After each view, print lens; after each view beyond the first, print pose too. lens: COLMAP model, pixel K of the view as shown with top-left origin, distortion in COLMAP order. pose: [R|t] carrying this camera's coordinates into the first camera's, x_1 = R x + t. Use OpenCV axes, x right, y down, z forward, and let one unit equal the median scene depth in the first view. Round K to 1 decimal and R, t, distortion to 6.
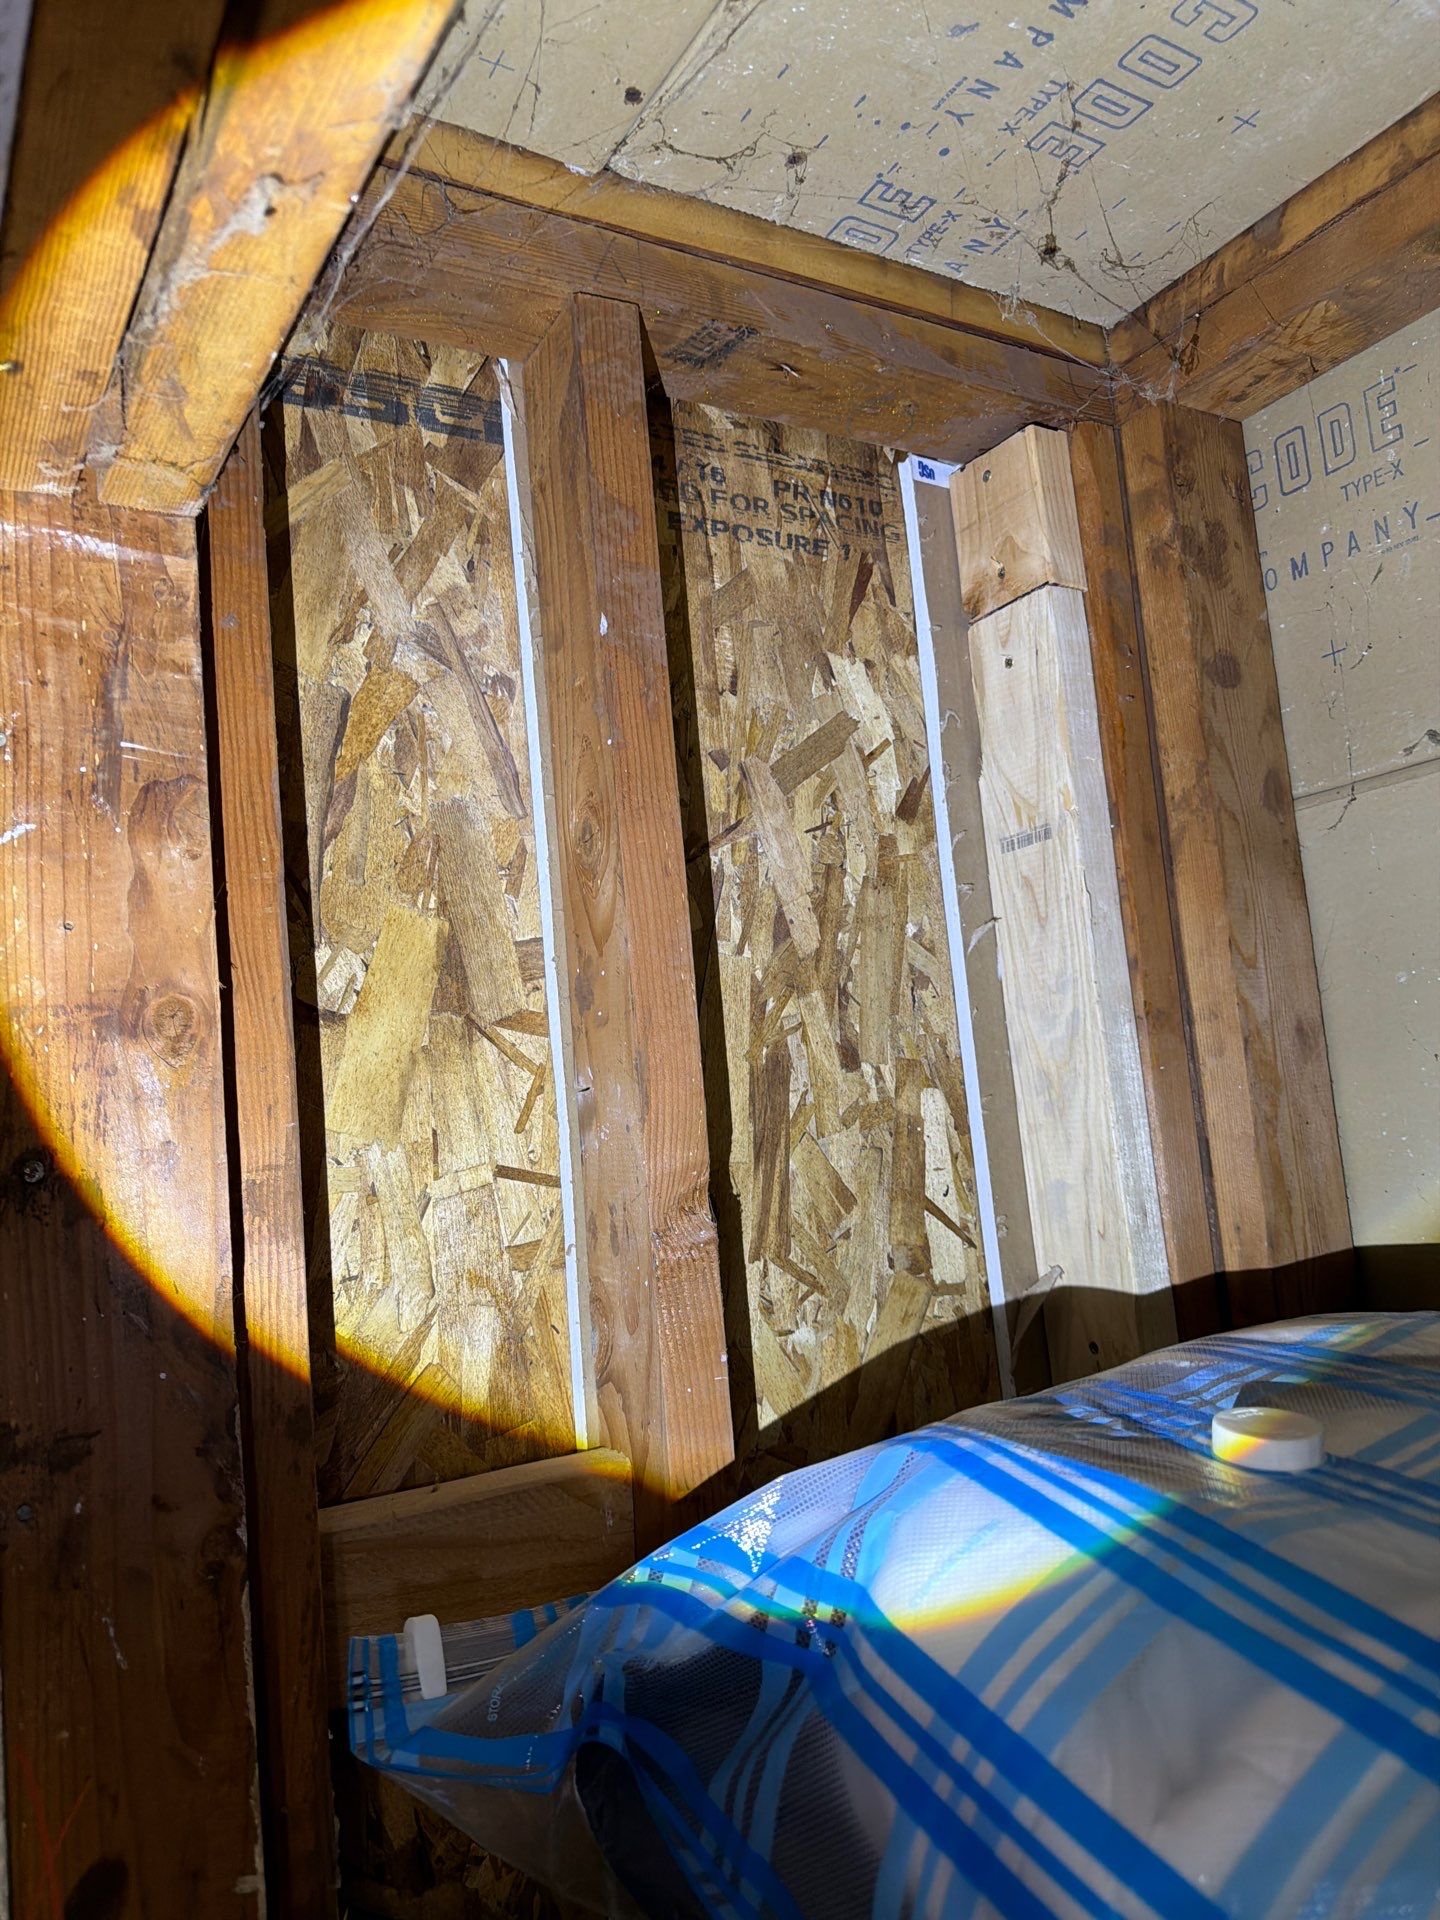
lens RADIAL K [[1396.4, 0, 720.0], [0, 1396.4, 960.0], [0, 0, 1]] dist [0.157126, -0.375500]
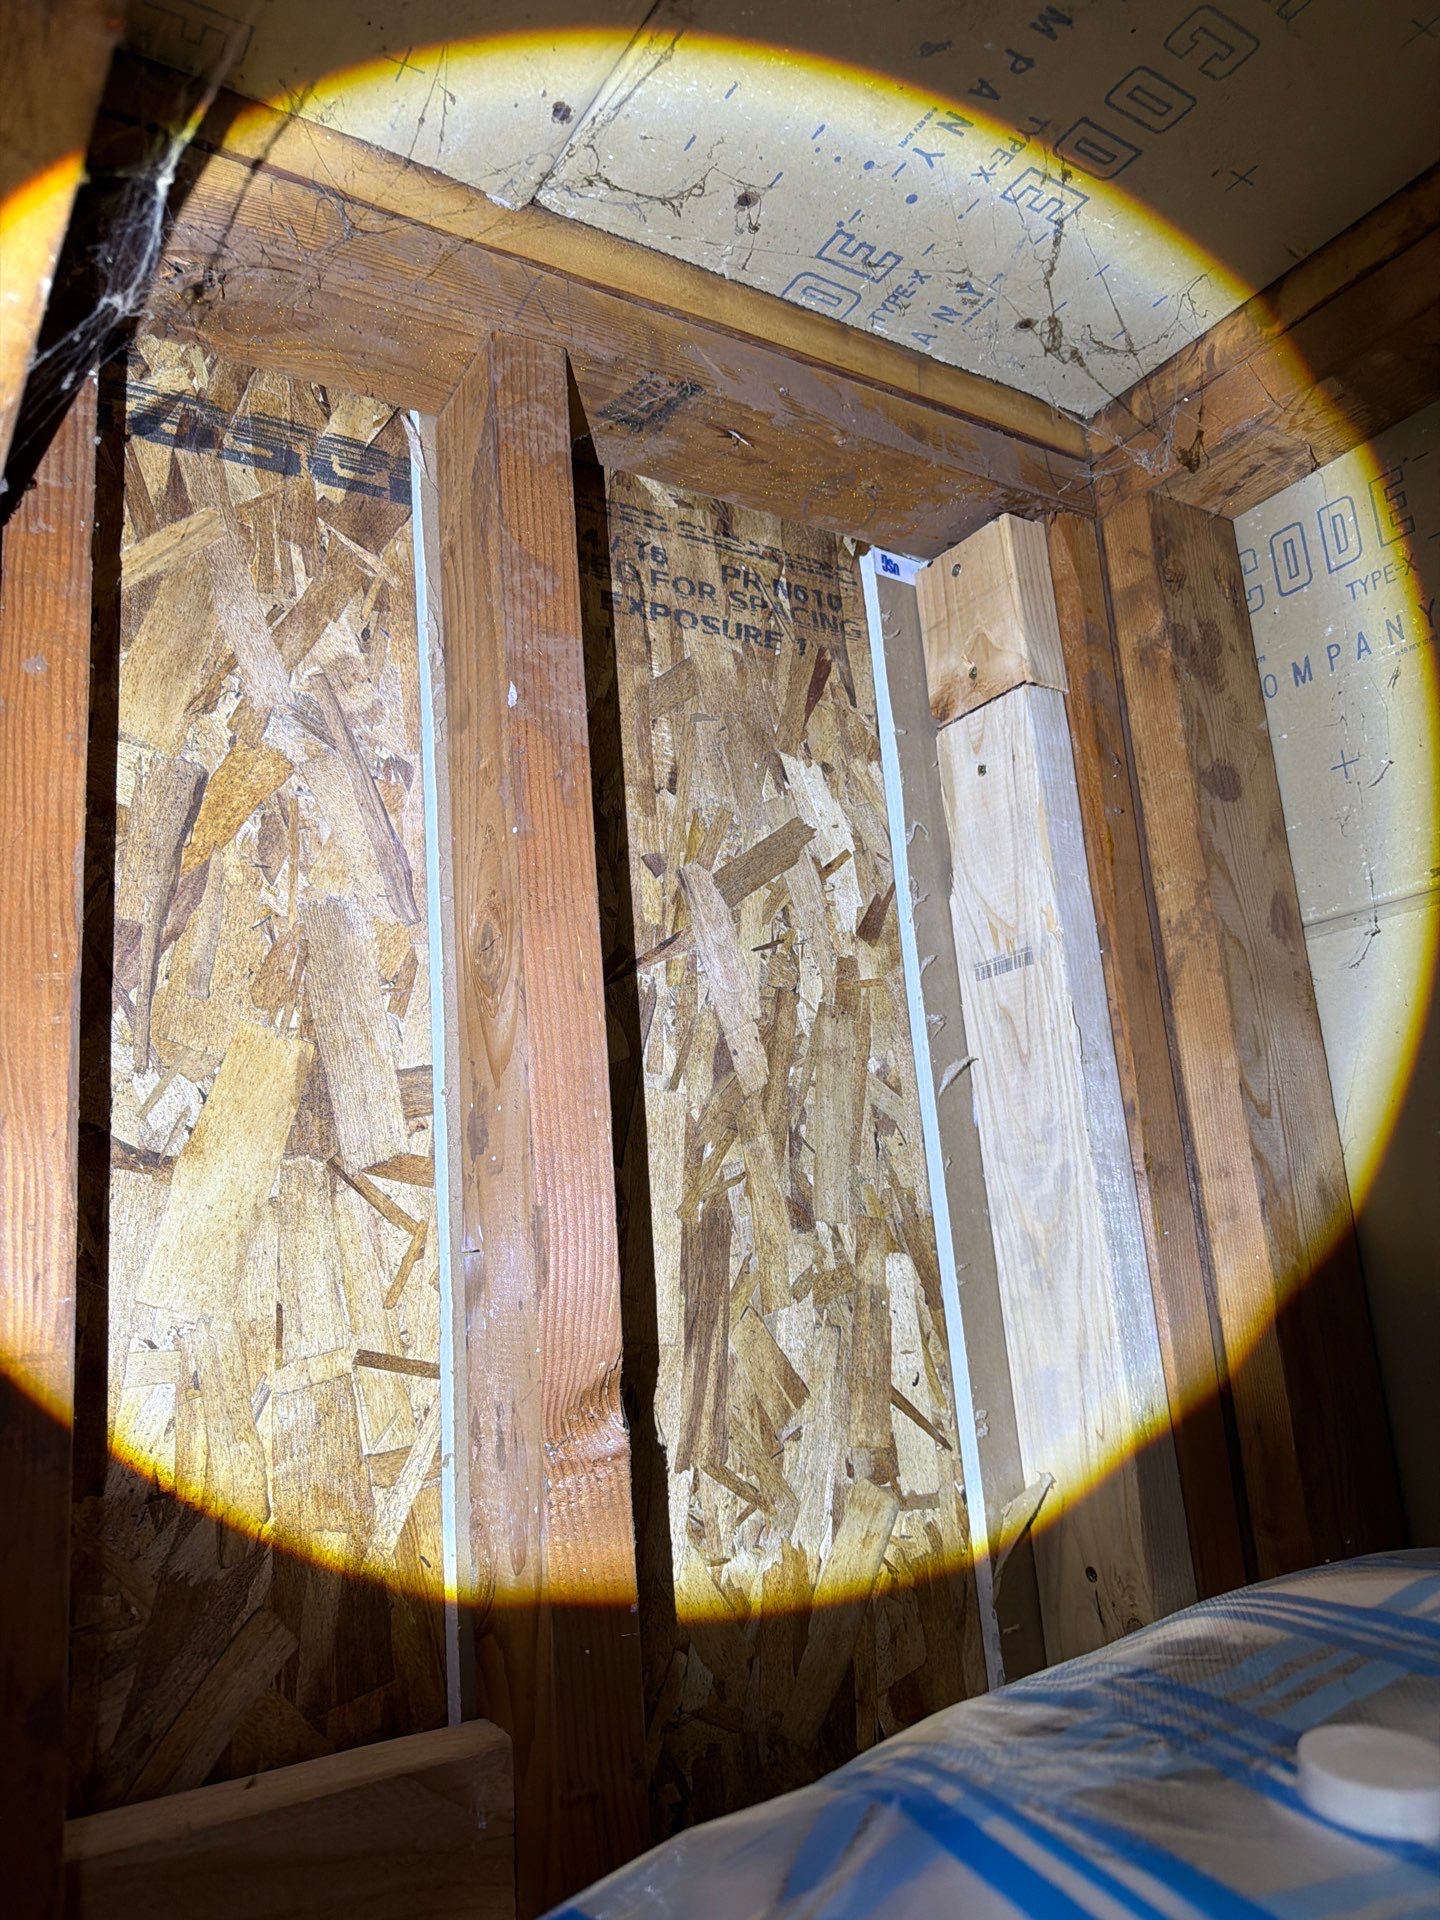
lens RADIAL K [[1387.6, 0, 720.0], [0, 1387.6, 960.0], [0, 0, 1]] dist [0.180882, -0.455499]
pose [[0.999576, 0.015801, 0.024452, 0.021022], [-0.013092, 0.994146, -0.107250, 0.007858], [-0.026003, 0.106884, 0.993931, 0.153254]]
